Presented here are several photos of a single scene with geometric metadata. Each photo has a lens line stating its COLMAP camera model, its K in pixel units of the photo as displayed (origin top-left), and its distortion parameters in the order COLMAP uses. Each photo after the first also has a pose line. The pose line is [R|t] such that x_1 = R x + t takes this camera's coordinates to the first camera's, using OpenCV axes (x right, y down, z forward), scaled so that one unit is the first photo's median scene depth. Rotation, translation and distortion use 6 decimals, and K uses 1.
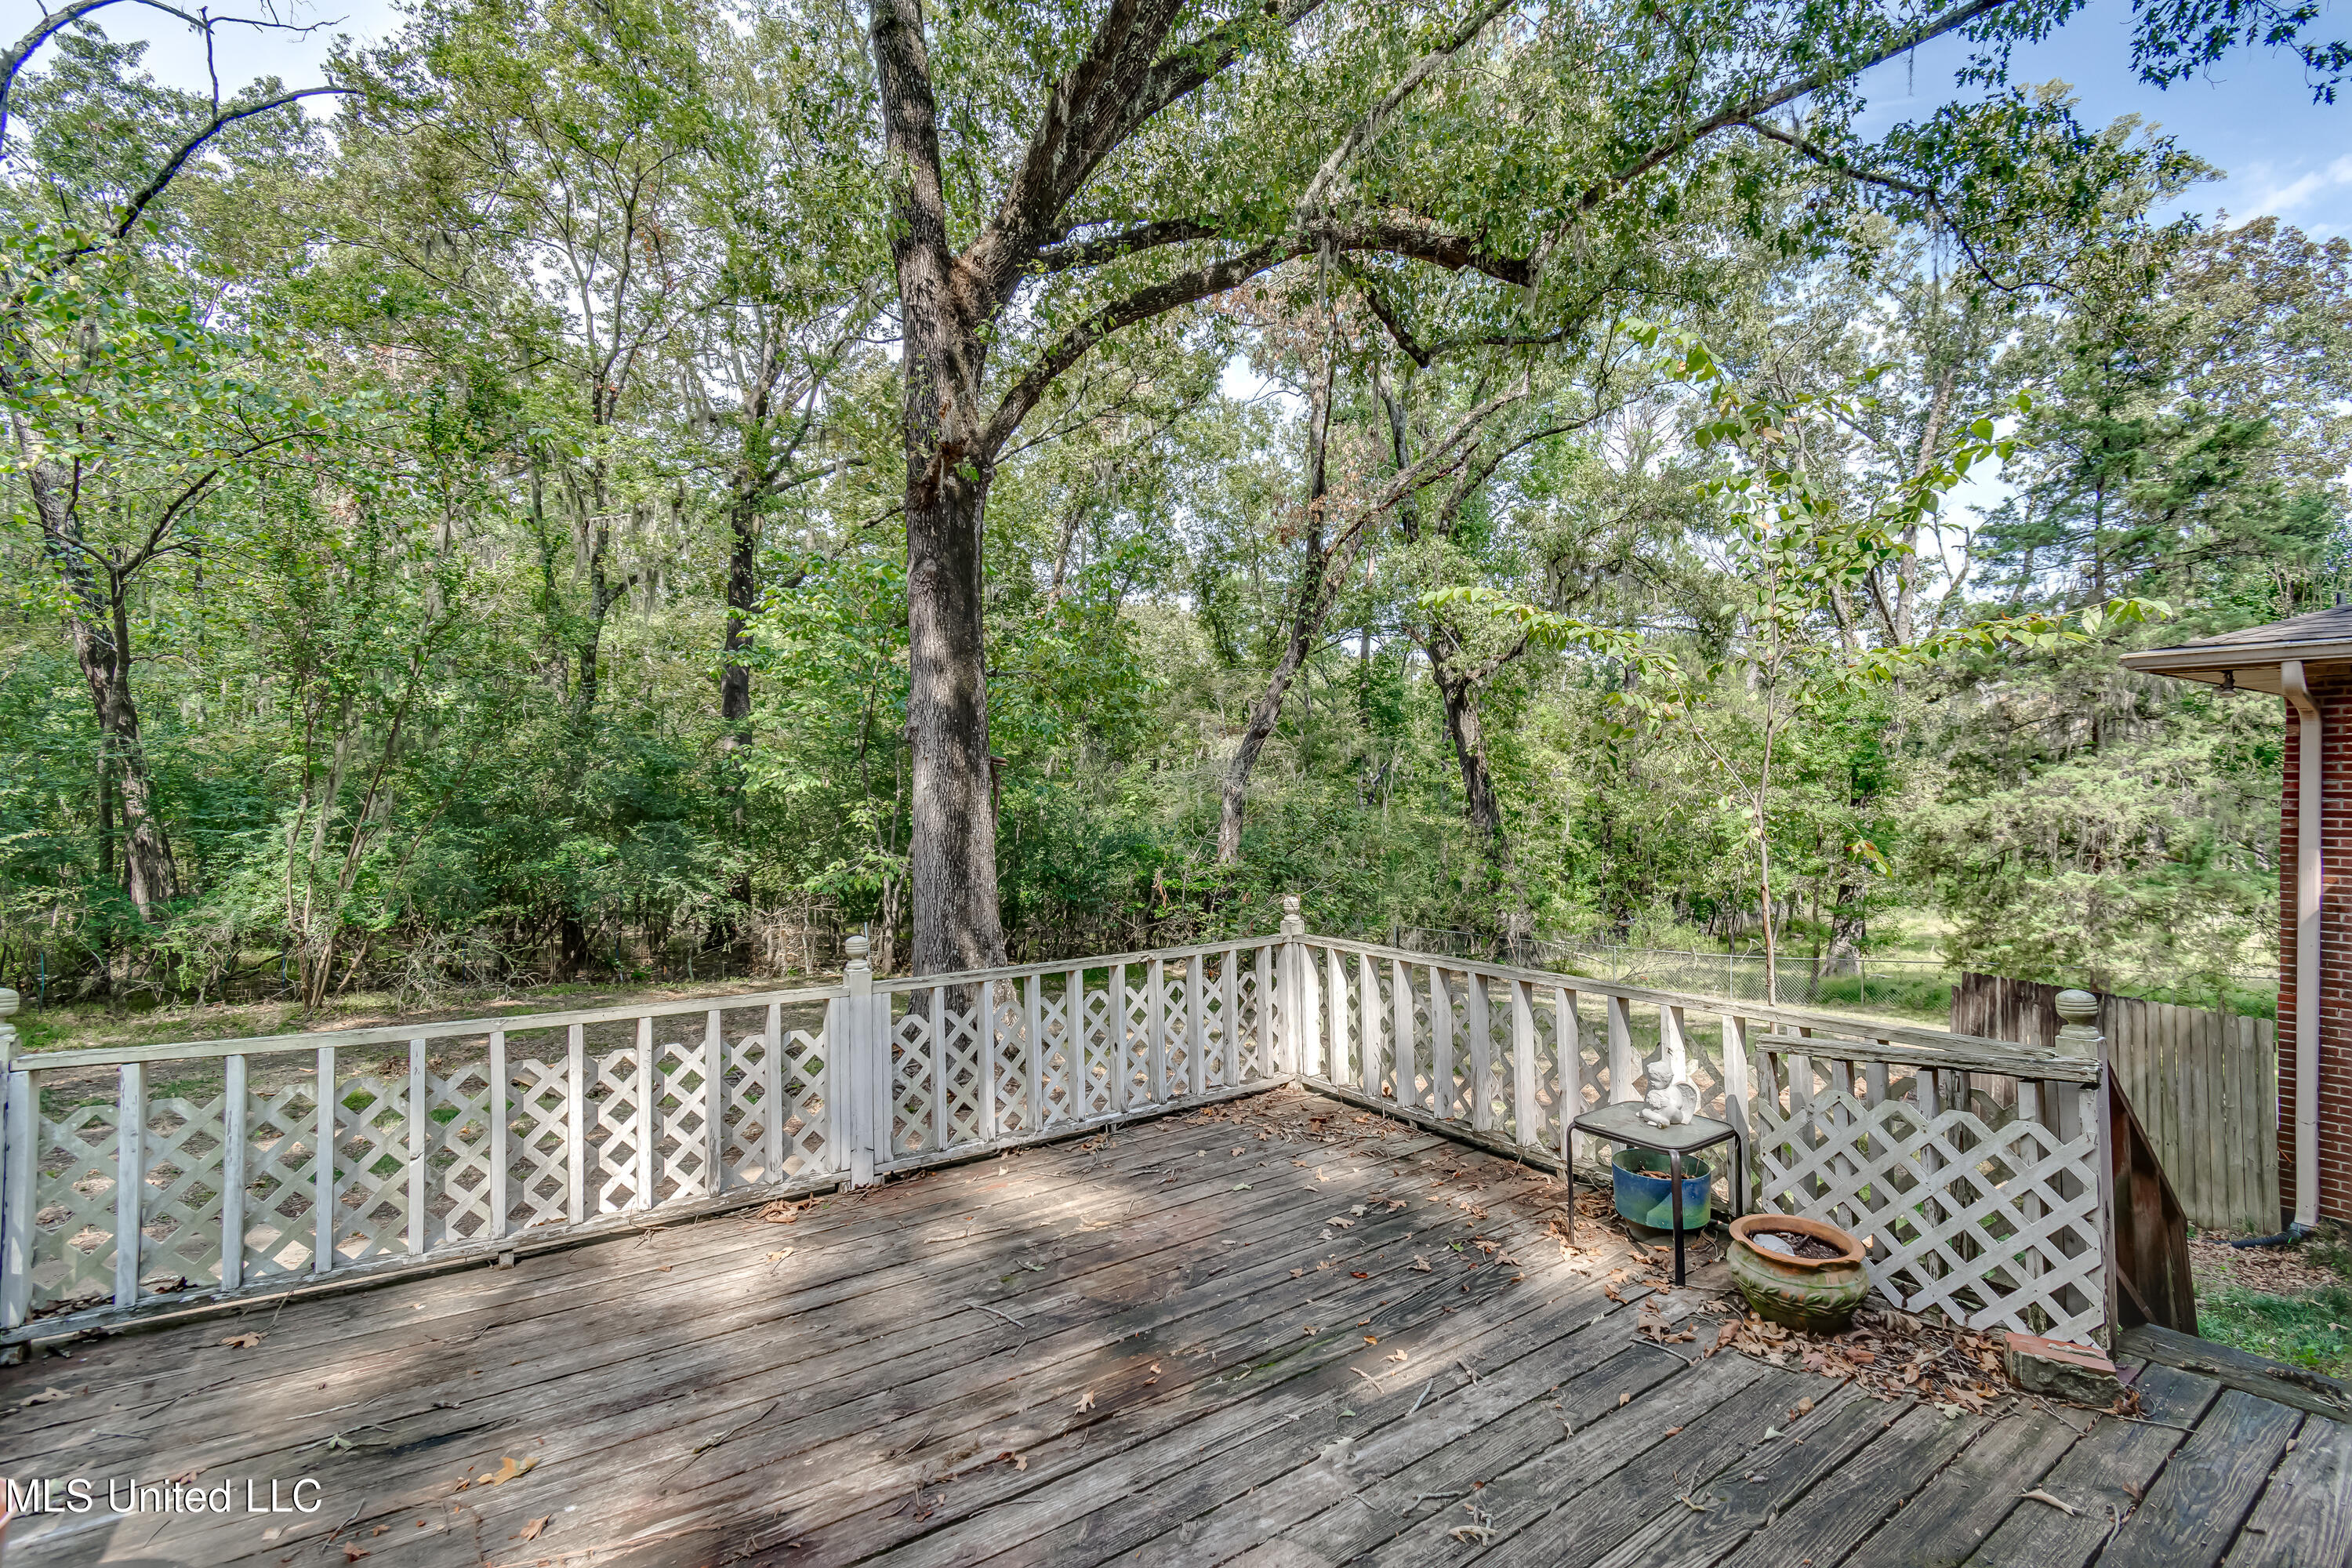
lens RADIAL K [[1056.2, 0, 1176.0], [0, 1056.2, 784.0], [0, 0, 1]] dist [0.001582, -0.000545]
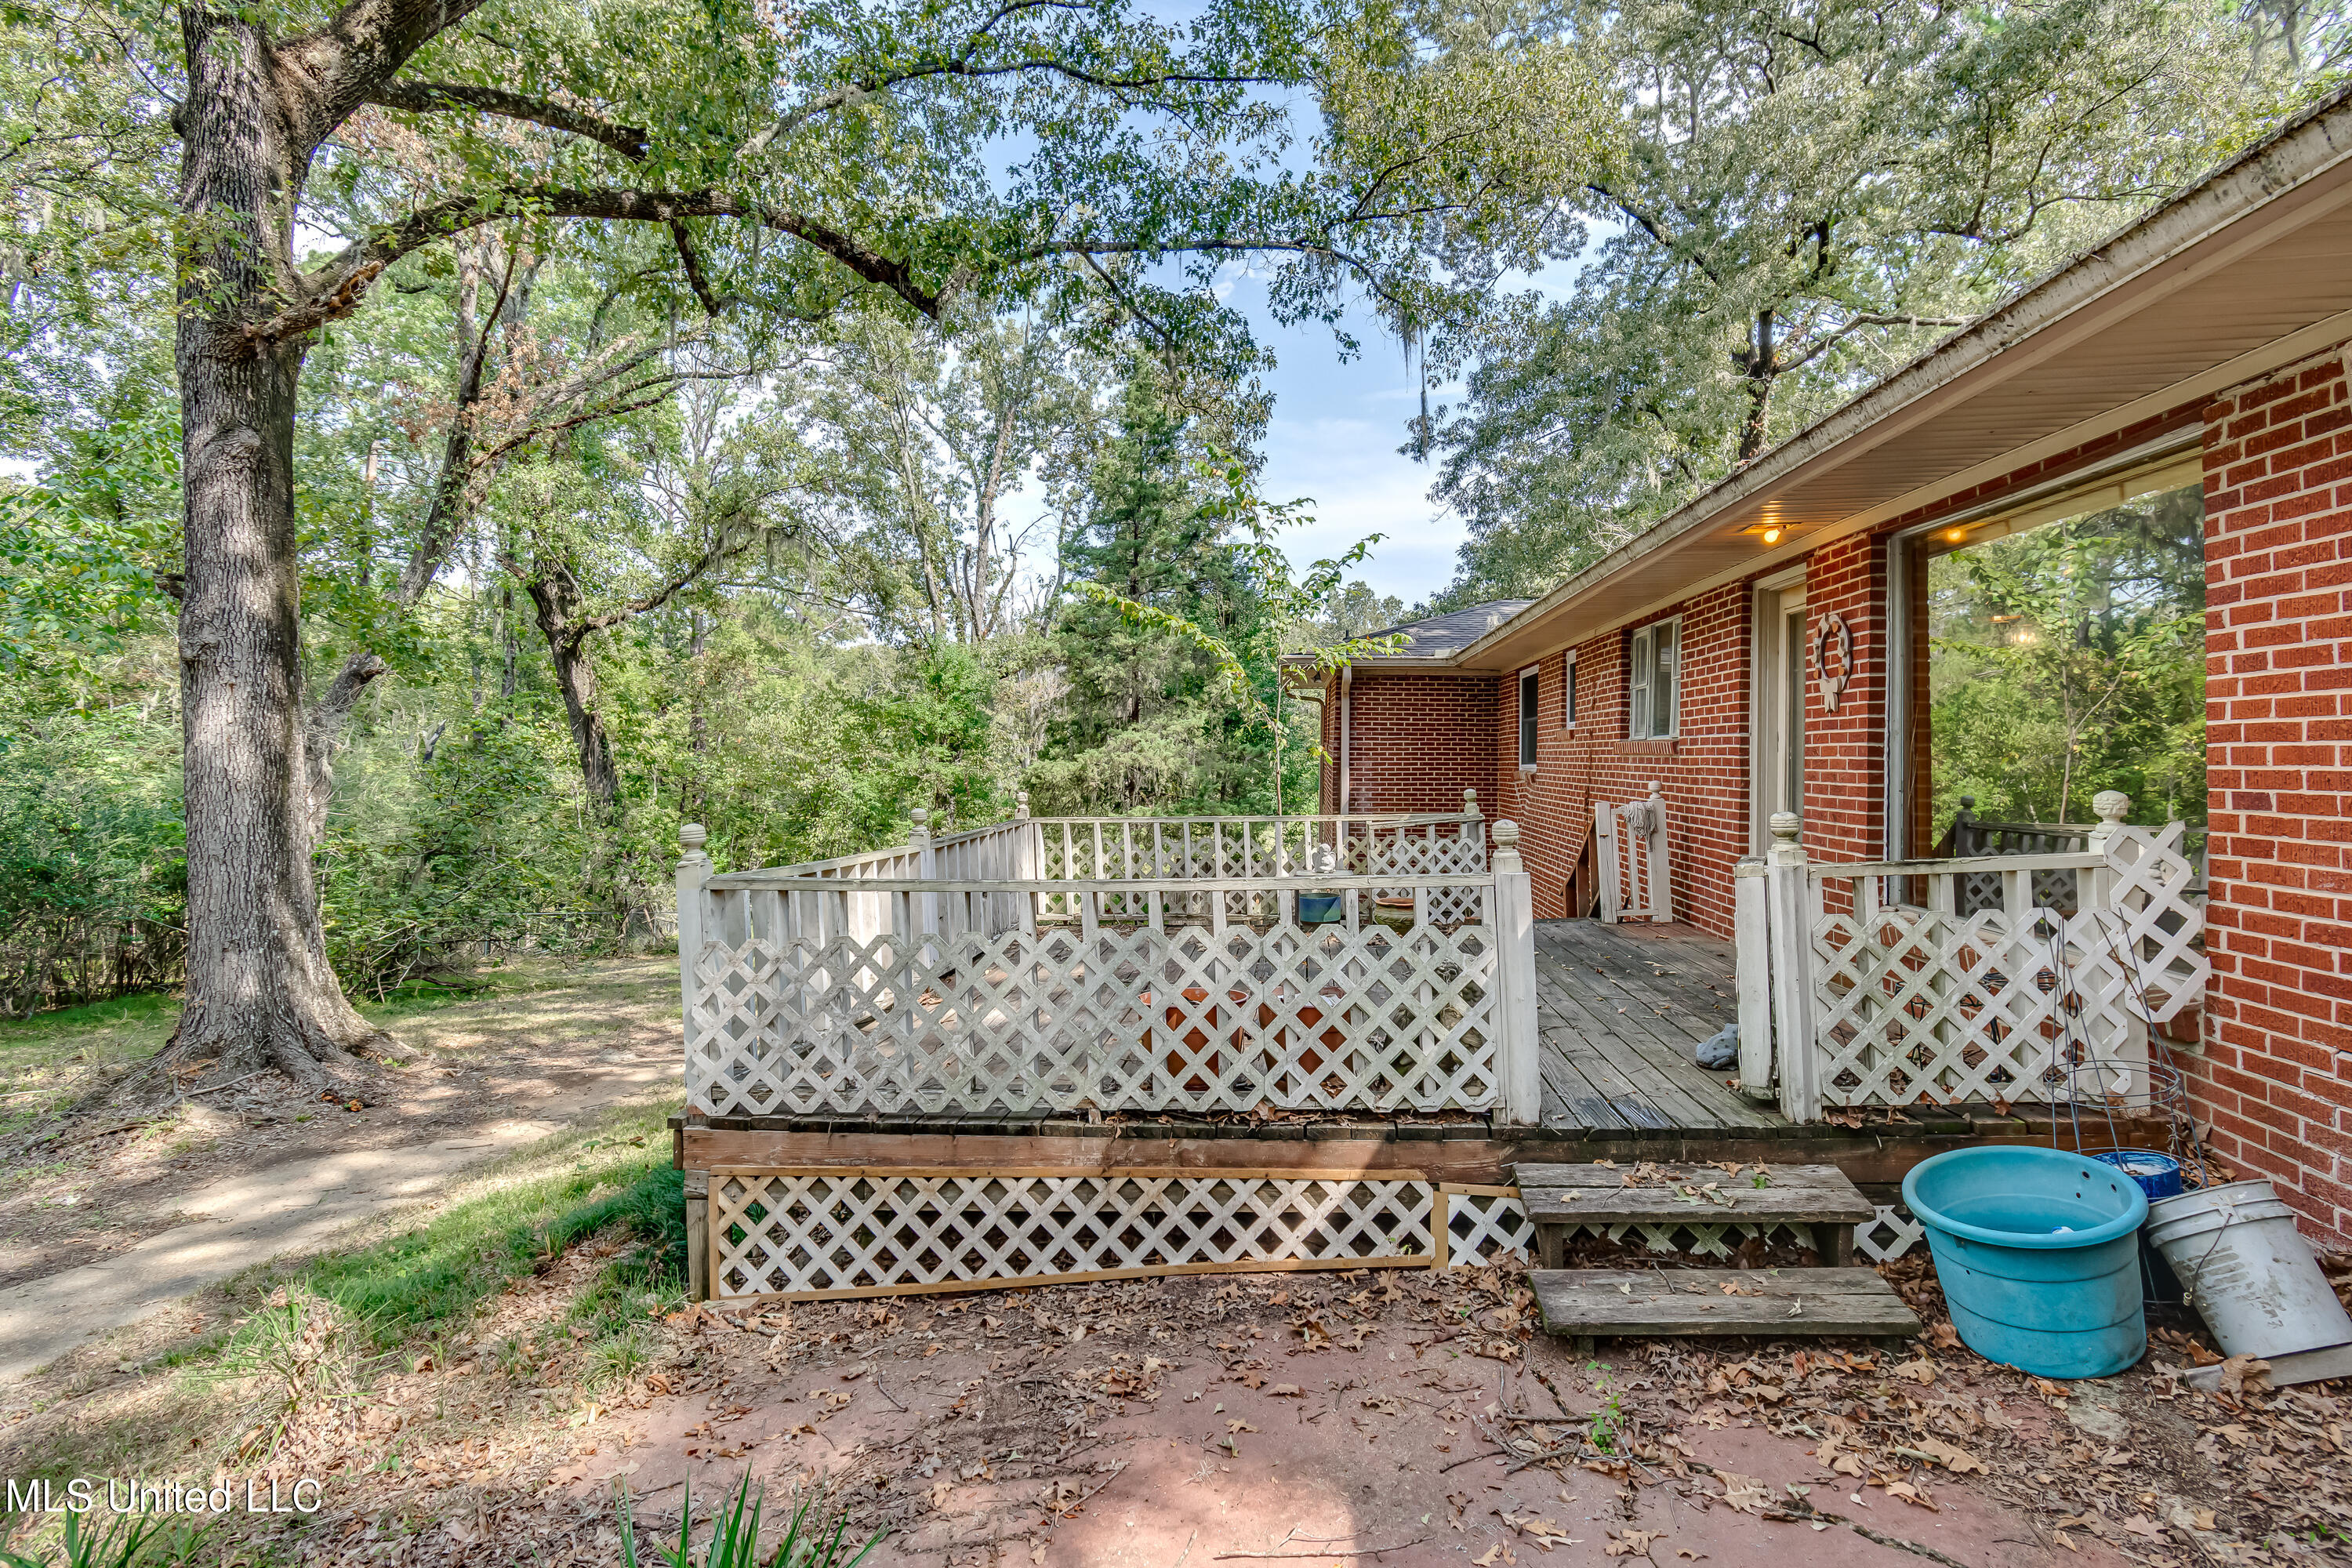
lens RADIAL K [[1206.3, 0, 1174.0], [0, 1206.3, 746.1], [0, 0, 1]] dist [0.005042, -0.001700]
pose [[0.653699, 0.008196, 0.756710, -0.559380], [-0.001106, 0.999951, -0.009874, 0.034809], [-0.756754, 0.005618, 0.653676, -0.118857]]
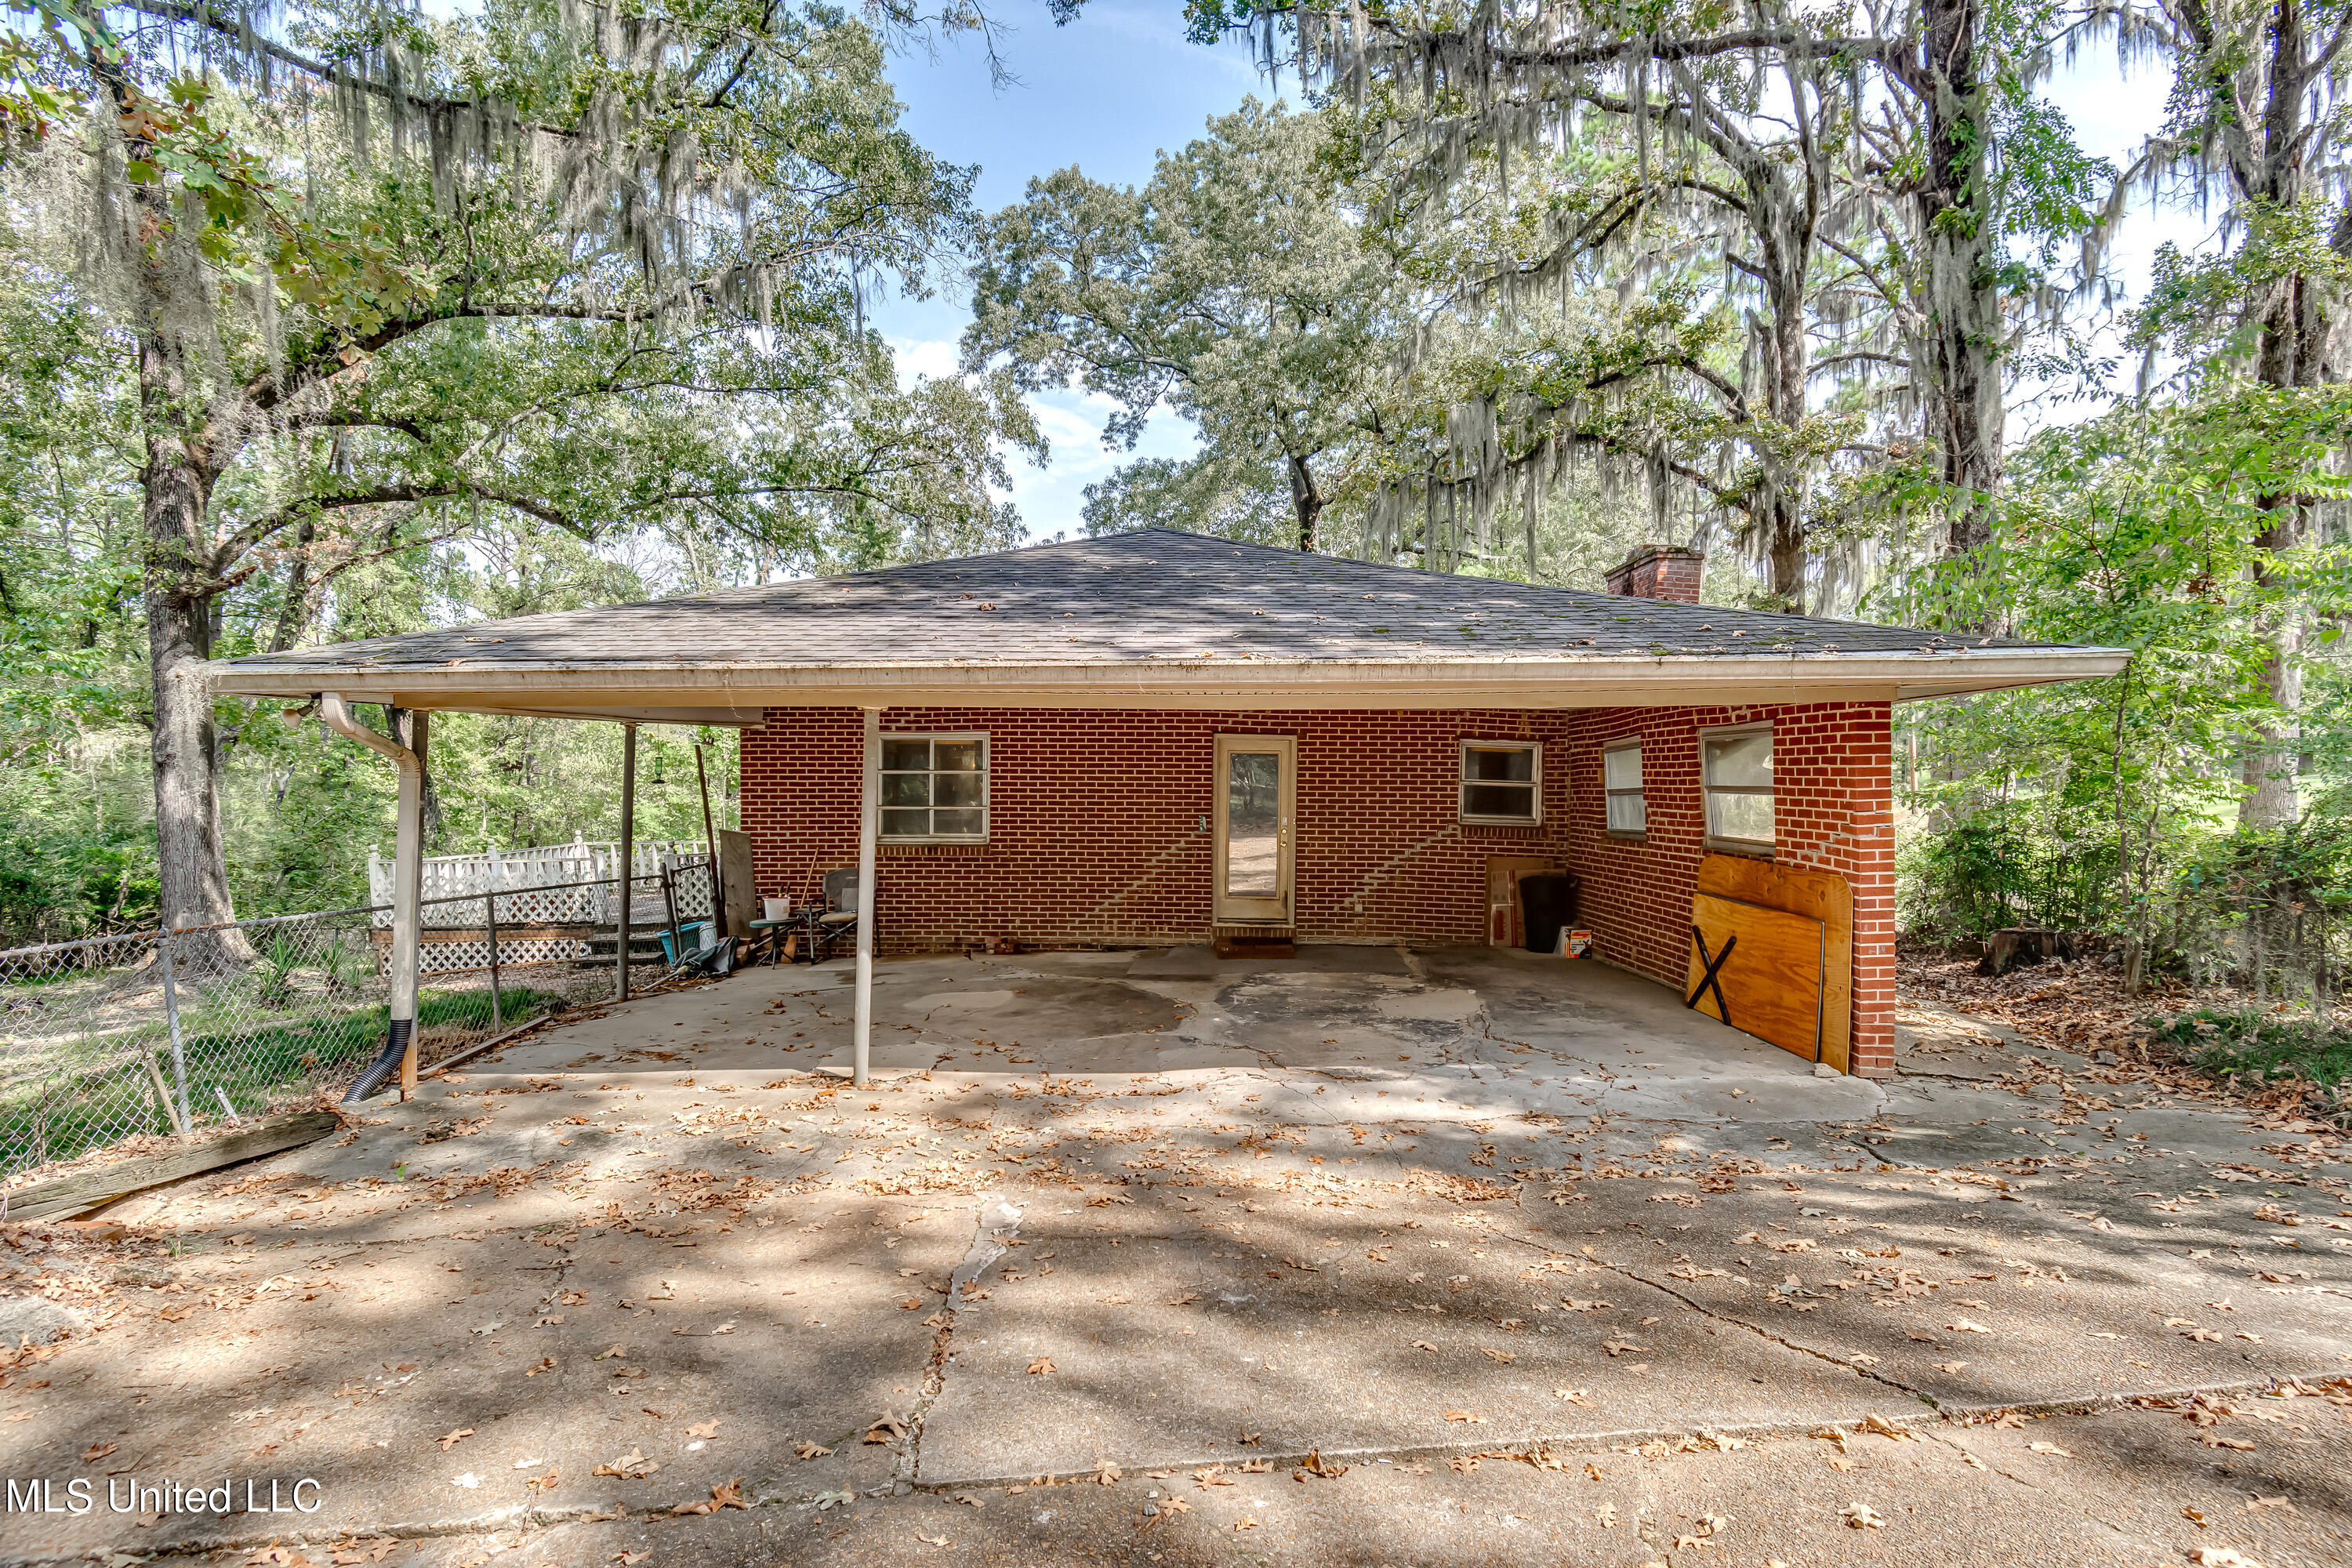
lens RADIAL K [[1297.1, 0, 1175.2], [0, 1297.1, 820.1], [0, 0, 1]] dist [0.002930, 0.000281]
pose [[0.612781, -0.027559, 0.789772, -1.012948], [0.001120, 0.999421, 0.034005, -0.027117], [-0.790252, -0.019953, 0.612457, -1.496931]]
